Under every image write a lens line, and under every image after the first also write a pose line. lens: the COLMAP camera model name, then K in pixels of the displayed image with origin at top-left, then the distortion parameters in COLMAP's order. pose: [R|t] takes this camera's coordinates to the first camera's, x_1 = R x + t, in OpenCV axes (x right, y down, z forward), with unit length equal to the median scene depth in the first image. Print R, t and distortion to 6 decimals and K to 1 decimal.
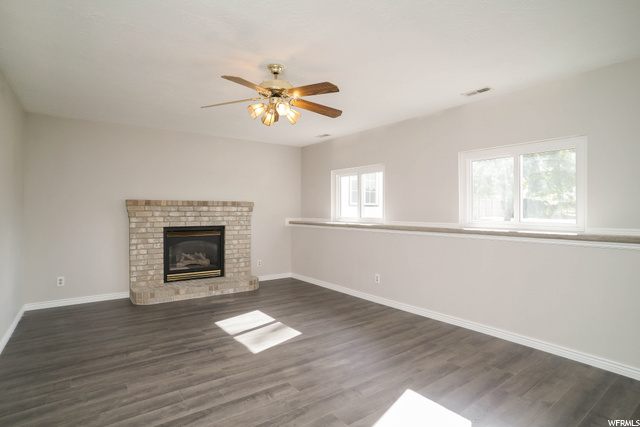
lens RADIAL K [[334.1, 0, 318.4], [0, 334.1, 214.1], [0, 0, 1]] dist [-0.073566, 0.048356]
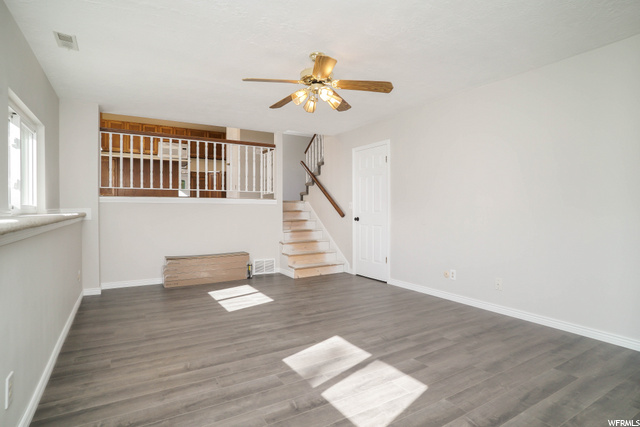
lens RADIAL K [[334.1, 0, 318.4], [0, 334.1, 214.1], [0, 0, 1]] dist [-0.073566, 0.048356]
pose [[-0.995833, -0.005191, 0.091045, -0.227759], [-0.003062, 0.999719, 0.023509, 0.030824], [-0.091141, 0.023132, -0.995569, 2.014196]]
